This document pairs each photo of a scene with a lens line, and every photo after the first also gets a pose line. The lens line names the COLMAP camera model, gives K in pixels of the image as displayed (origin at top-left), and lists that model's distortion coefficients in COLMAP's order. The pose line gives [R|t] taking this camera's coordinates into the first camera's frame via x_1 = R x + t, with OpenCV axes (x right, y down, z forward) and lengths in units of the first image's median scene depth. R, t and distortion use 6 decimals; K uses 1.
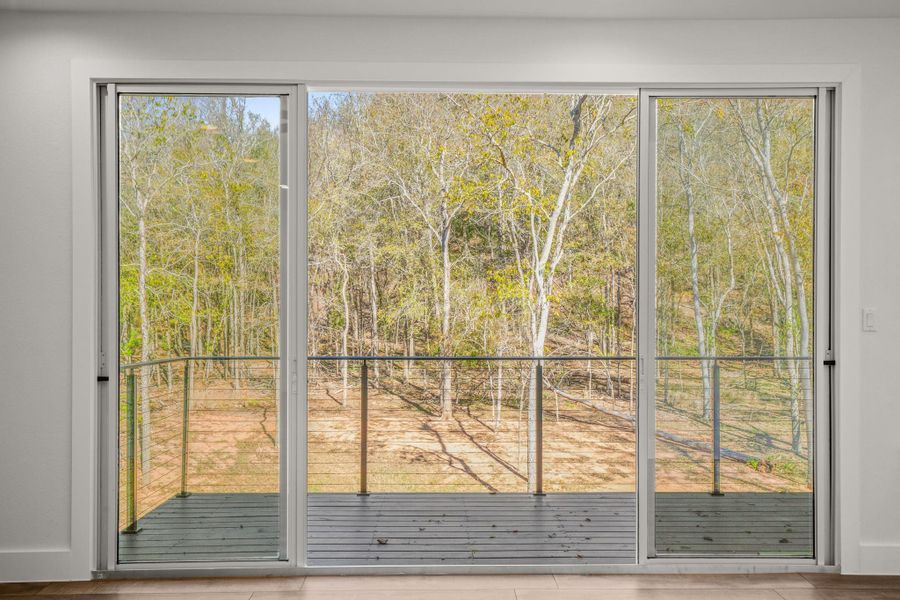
lens RADIAL K [[804.2, 0, 445.7], [0, 804.2, 305.2], [0, 0, 1]] dist [0.047141, -0.000093]
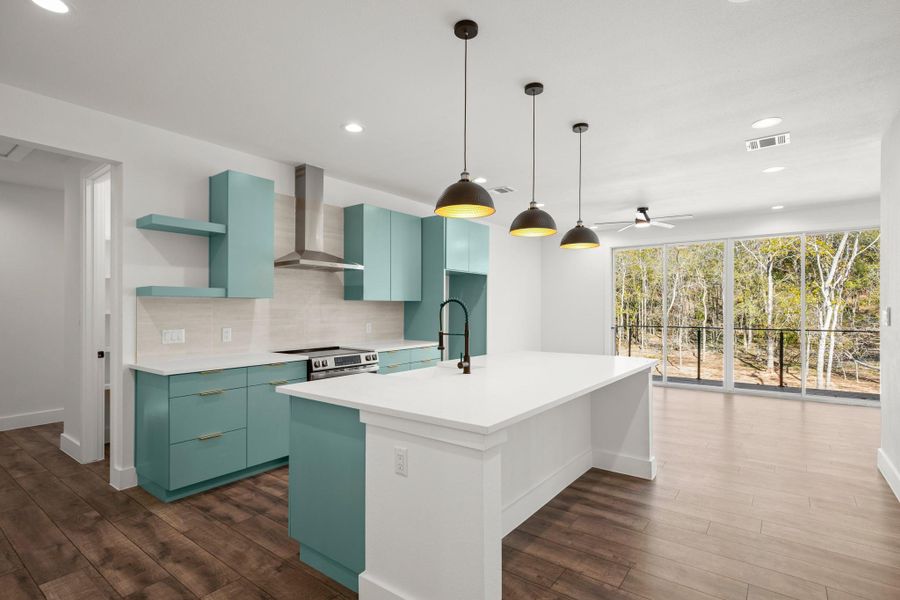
lens RADIAL K [[449.2, 0, 449.9], [0, 449.2, 308.4], [0, 0, 1]] dist [-0.015939, -0.000104]
pose [[0.792994, 0.001964, -0.609226, 0.037903], [0.000136, 0.999994, 0.003402, -0.000802], [0.609229, -0.002780, 0.792989, -0.174350]]
